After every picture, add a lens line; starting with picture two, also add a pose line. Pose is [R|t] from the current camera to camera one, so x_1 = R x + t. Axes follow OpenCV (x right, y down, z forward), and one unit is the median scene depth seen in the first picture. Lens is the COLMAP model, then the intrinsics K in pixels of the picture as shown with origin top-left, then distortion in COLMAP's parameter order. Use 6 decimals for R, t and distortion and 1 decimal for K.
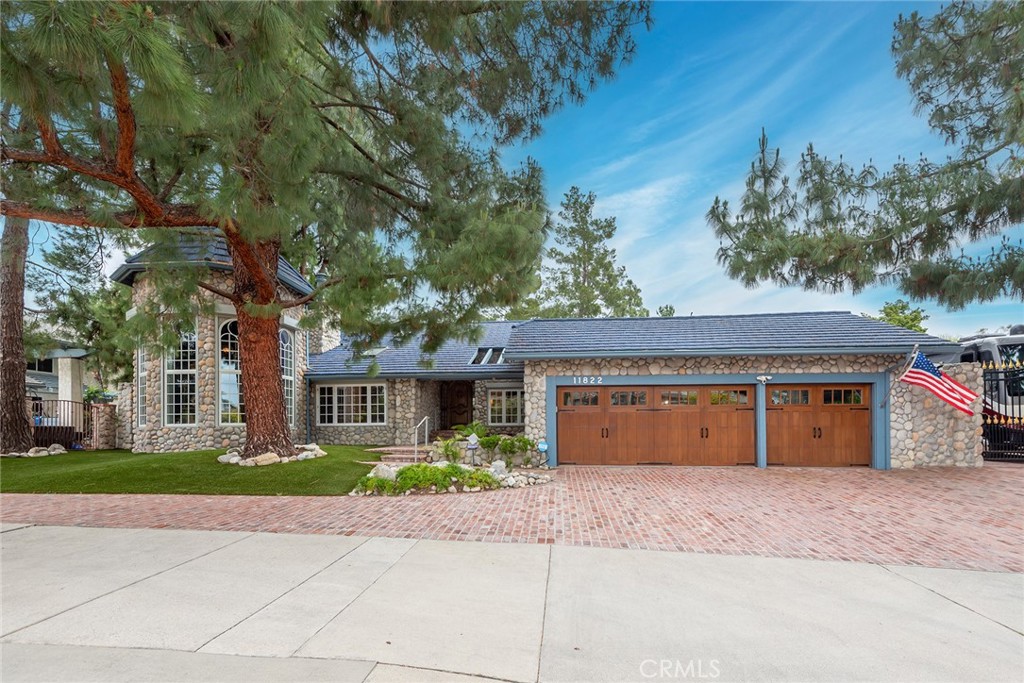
lens RADIAL K [[467.3, 0, 470.2], [0, 467.3, 424.5], [0, 0, 1]] dist [0.018253, -0.001458]
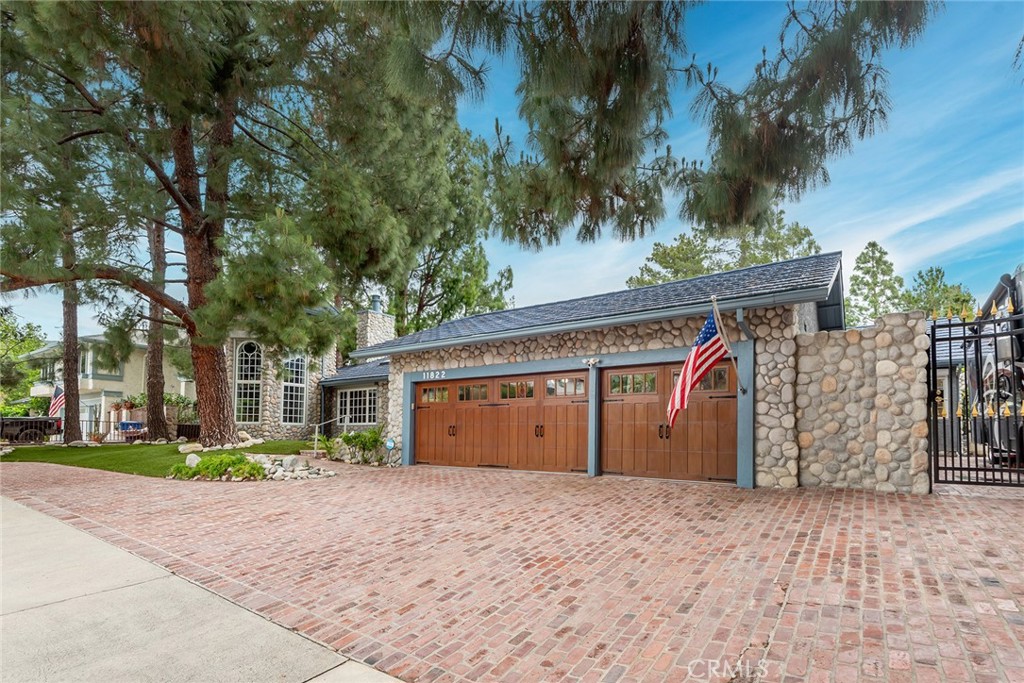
lens RADIAL K [[467.3, 0, 470.2], [0, 467.3, 424.5], [0, 0, 1]] dist [0.018253, -0.001458]
pose [[0.874631, -0.000849, -0.484788, 0.772380], [-0.003373, 0.999964, -0.007837, 0.011989], [0.484777, 0.008489, 0.874597, 0.215696]]
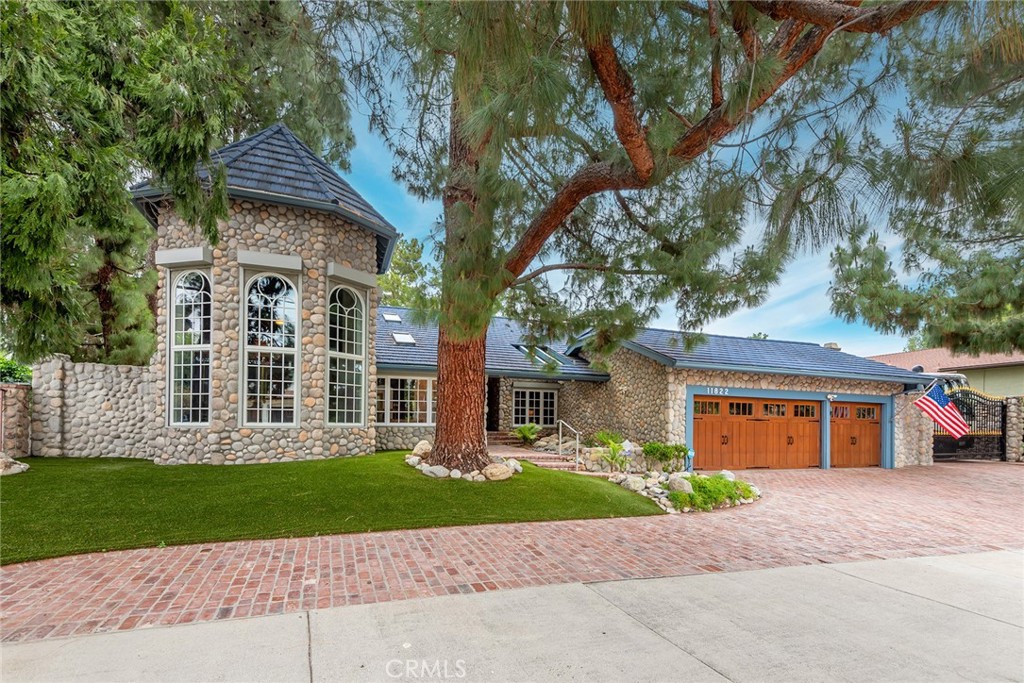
lens RADIAL K [[475.8, 0, 563.0], [0, 475.8, 427.2], [0, 0, 1]] dist [0.029589, 0.000082]
pose [[0.908252, 0.018653, 0.418007, -0.526248], [-0.023278, 0.999711, 0.005969, -0.009836], [-0.417775, -0.015152, 0.908424, 0.155020]]
